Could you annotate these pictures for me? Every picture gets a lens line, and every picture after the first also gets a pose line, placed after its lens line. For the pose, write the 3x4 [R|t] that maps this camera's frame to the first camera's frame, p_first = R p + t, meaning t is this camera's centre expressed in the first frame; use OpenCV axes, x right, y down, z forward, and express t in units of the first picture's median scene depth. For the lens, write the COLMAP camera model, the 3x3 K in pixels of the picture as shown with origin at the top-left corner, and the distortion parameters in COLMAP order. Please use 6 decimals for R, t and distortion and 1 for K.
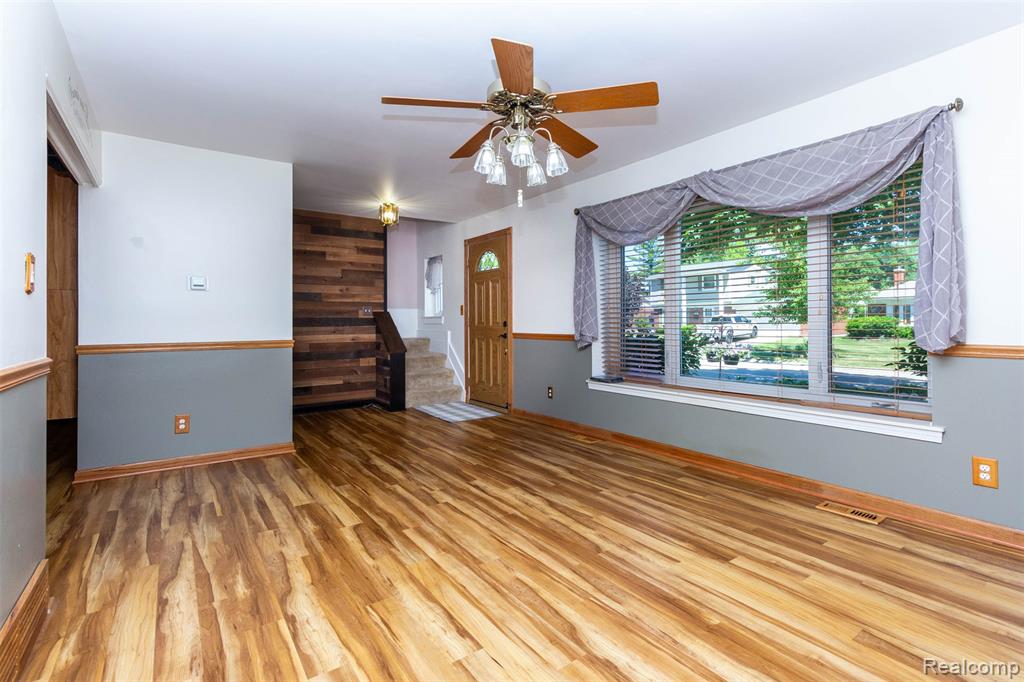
lens RADIAL K [[505.0, 0, 508.4], [0, 505.0, 333.6], [0, 0, 1]] dist [-0.002430, 0.000334]
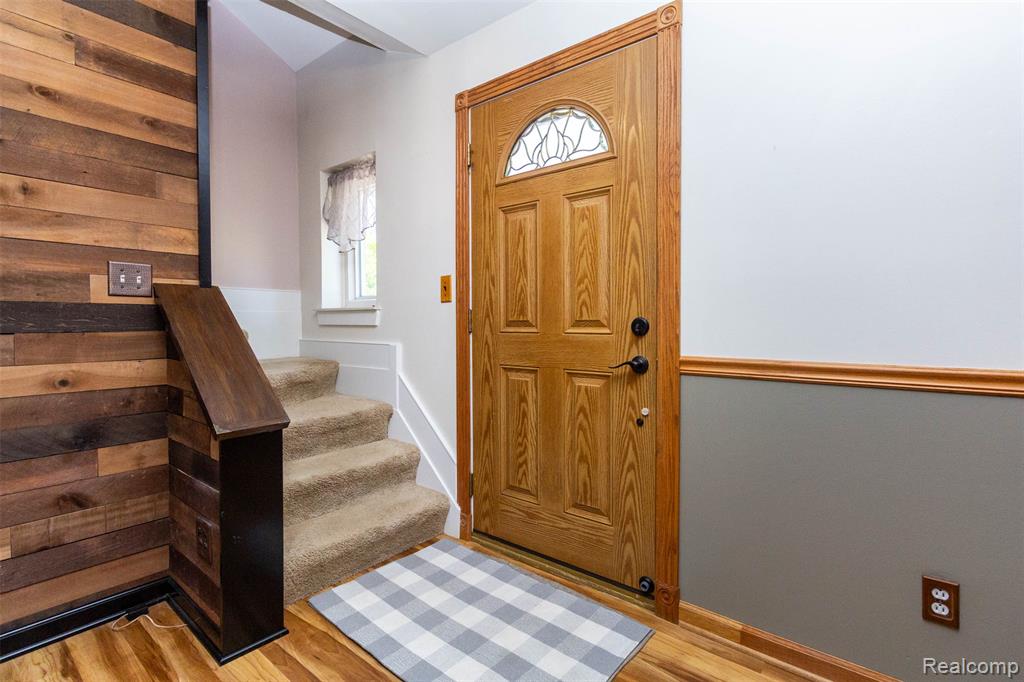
lens RADIAL K [[479.1, 0, 533.2], [0, 479.1, 344.9], [0, 0, 1]] dist [0.000805, 0.001486]
pose [[0.948342, -0.005109, 0.317208, -0.146679], [-0.001194, 0.999806, 0.019673, -0.013445], [-0.317247, -0.019035, 0.948152, 0.661127]]
